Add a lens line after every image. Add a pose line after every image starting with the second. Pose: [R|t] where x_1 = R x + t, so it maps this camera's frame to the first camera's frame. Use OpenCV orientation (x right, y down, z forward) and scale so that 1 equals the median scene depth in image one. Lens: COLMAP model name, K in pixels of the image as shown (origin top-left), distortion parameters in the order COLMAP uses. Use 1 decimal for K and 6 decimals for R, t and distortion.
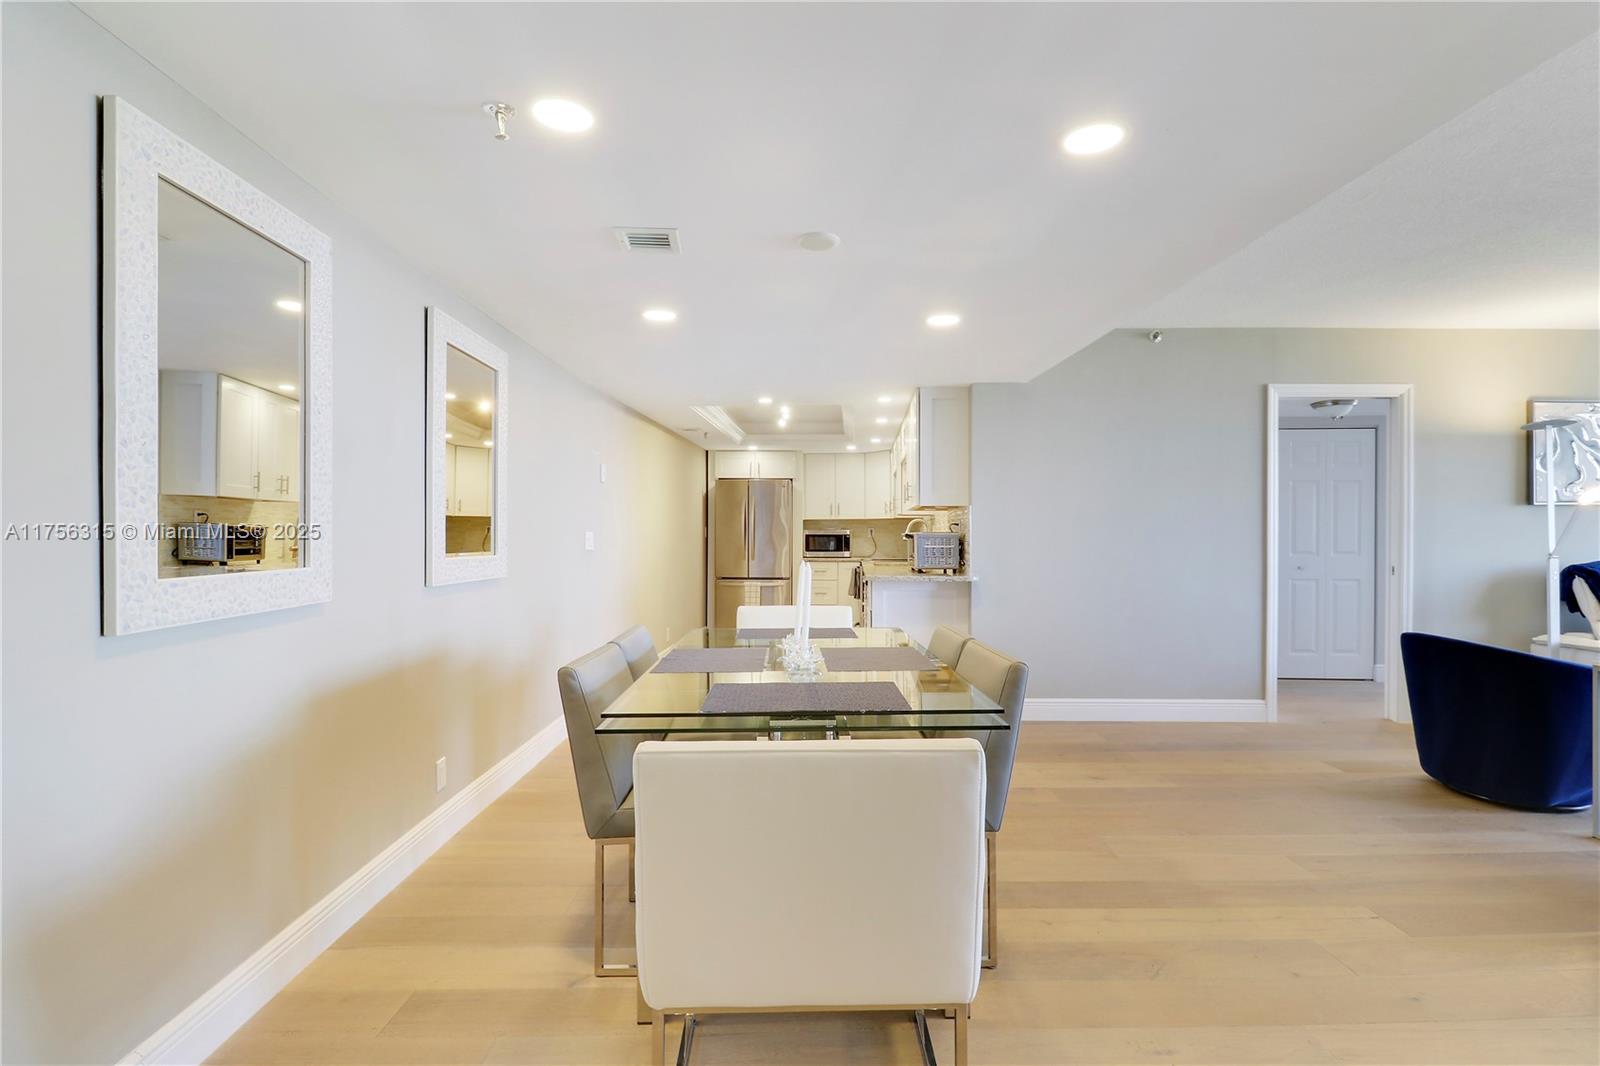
lens RADIAL K [[799.4, 0, 802.2], [0, 799.4, 518.9], [0, 0, 1]] dist [0.020905, -0.001439]
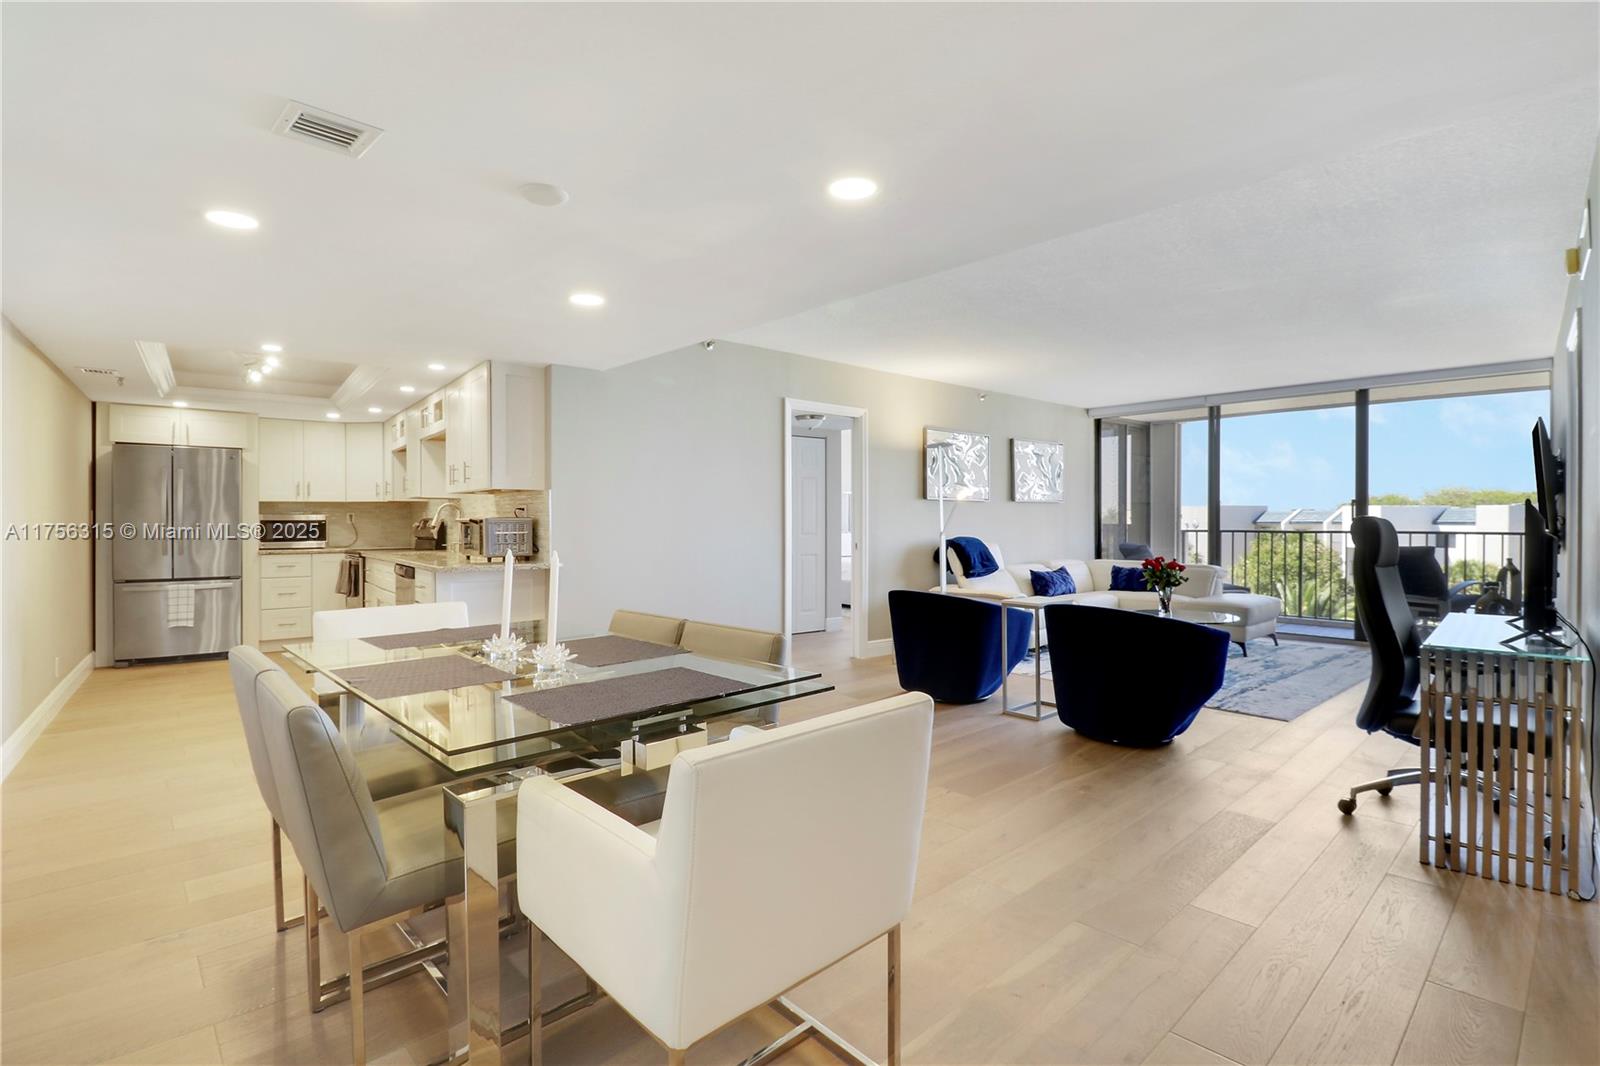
lens RADIAL K [[799.4, 0, 802.2], [0, 799.4, 518.9], [0, 0, 1]] dist [0.020905, -0.001439]
pose [[0.735317, -0.001027, 0.677723, -0.219408], [-0.012170, 0.999818, 0.014720, -0.000285], [-0.677615, -0.019071, 0.735170, 0.080092]]
